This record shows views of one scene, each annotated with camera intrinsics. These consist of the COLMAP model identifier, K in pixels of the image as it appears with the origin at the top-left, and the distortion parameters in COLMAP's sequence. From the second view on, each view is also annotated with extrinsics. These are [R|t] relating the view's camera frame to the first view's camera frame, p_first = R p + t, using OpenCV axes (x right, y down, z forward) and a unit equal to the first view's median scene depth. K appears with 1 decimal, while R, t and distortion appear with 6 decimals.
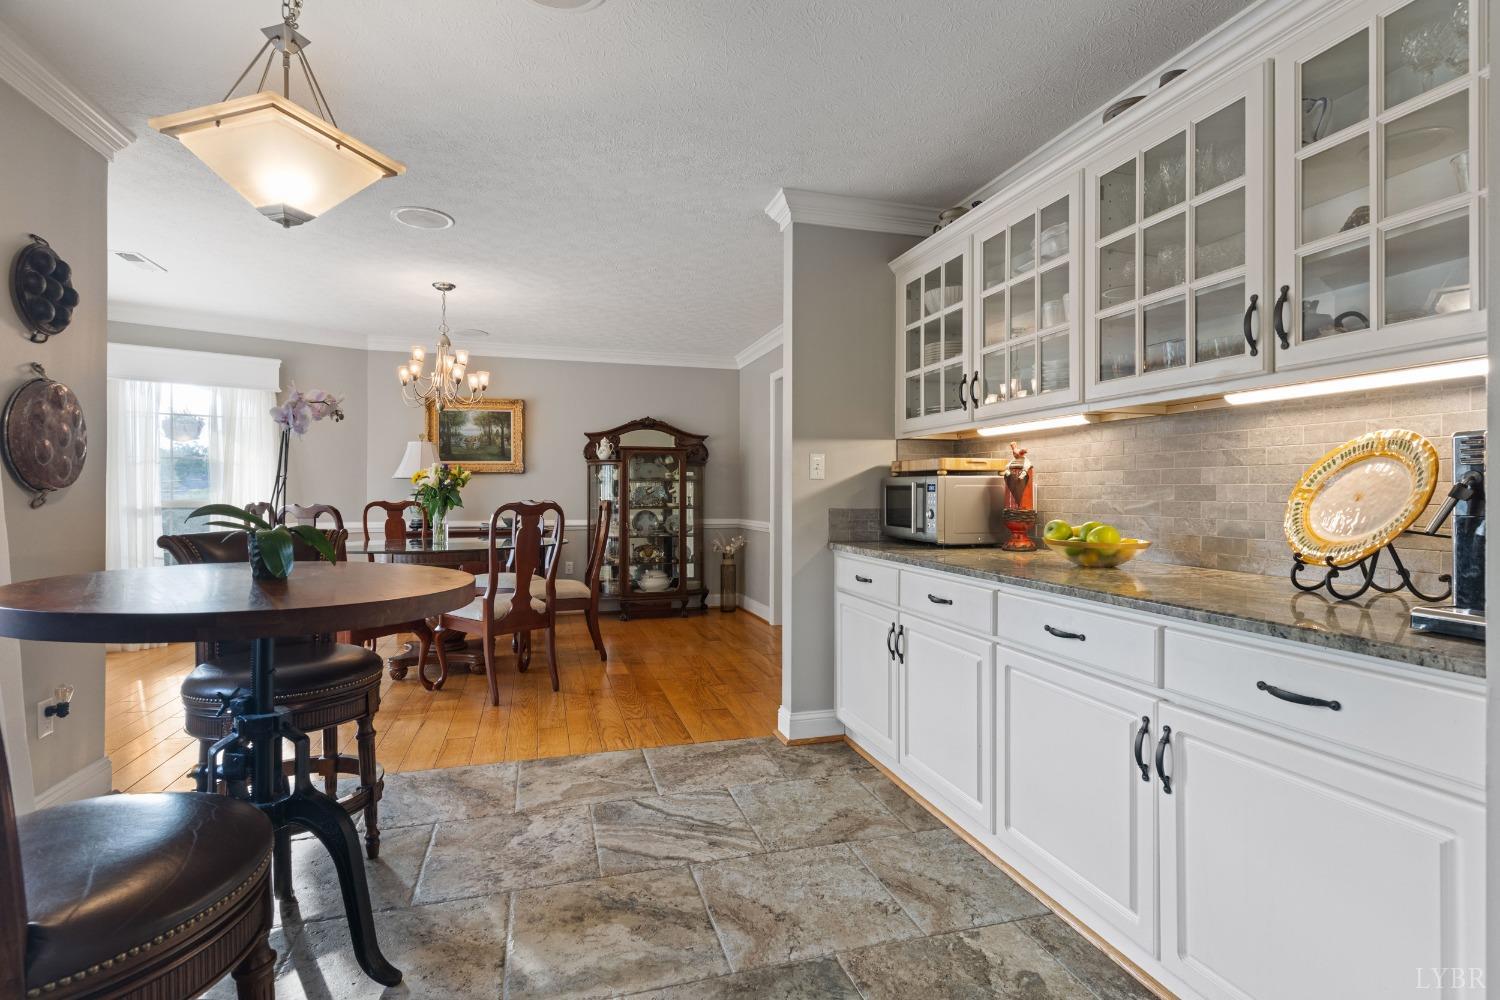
lens RADIAL K [[724.9, 0, 745.3], [0, 724.9, 491.0], [0, 0, 1]] dist [-0.000139, 0.001261]
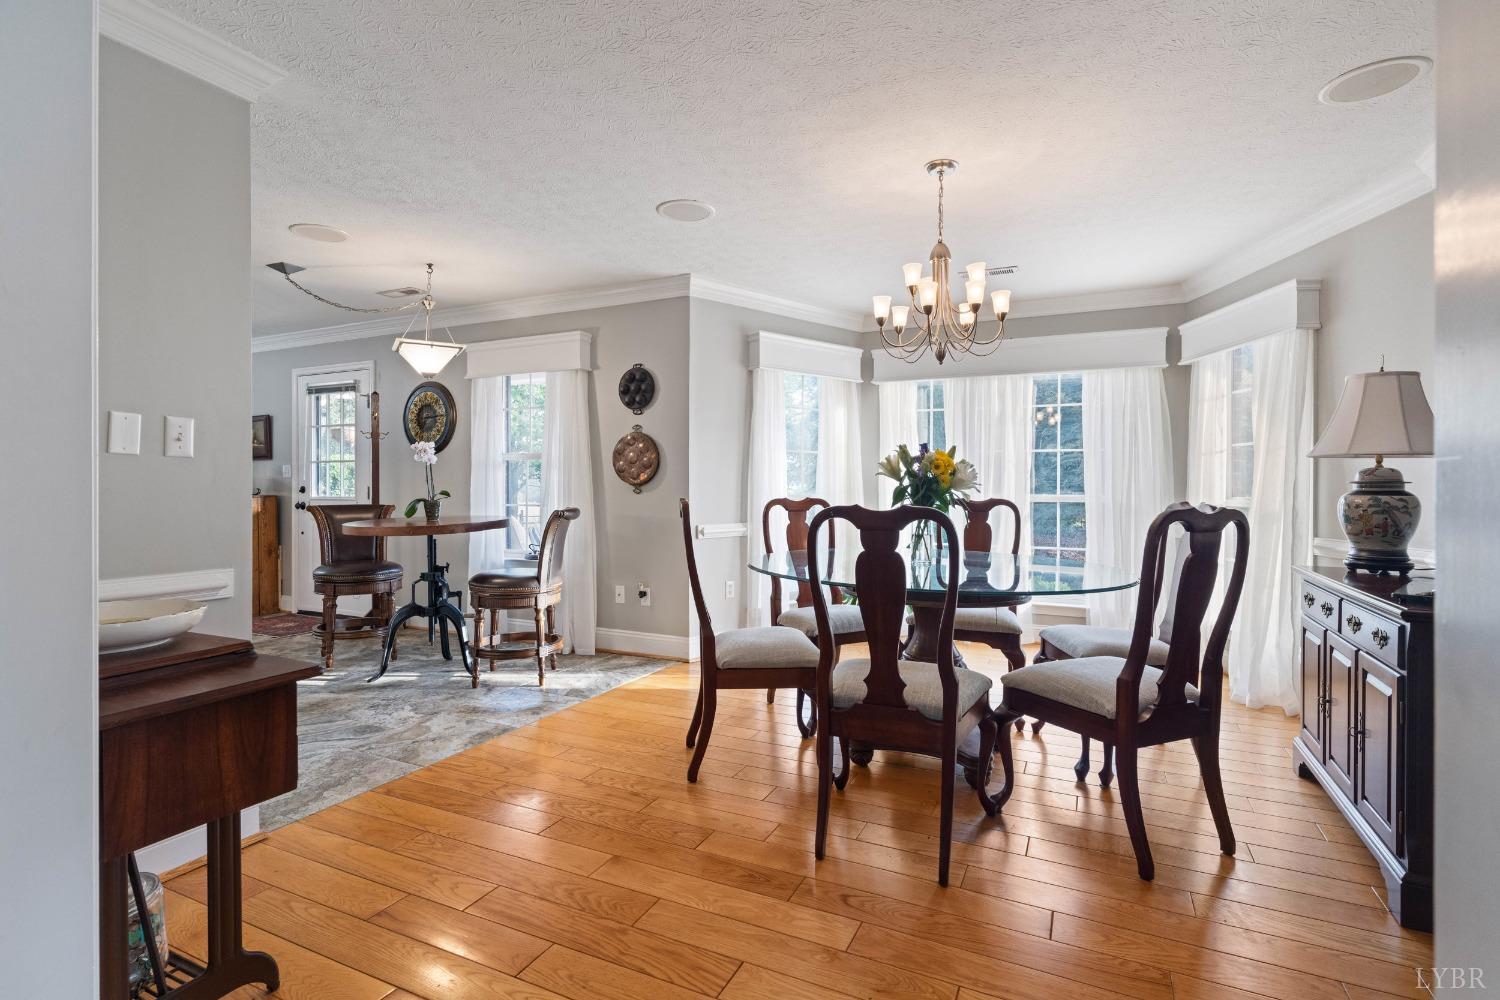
lens RADIAL K [[724.9, 0, 747.8], [0, 724.9, 482.1], [0, 0, 1]] dist [-0.000139, 0.001261]
pose [[-0.663838, -0.022432, -0.747540, 0.321273], [-0.022420, 0.999698, -0.010089, 0.004337], [0.747540, 0.010062, -0.664140, 2.259631]]
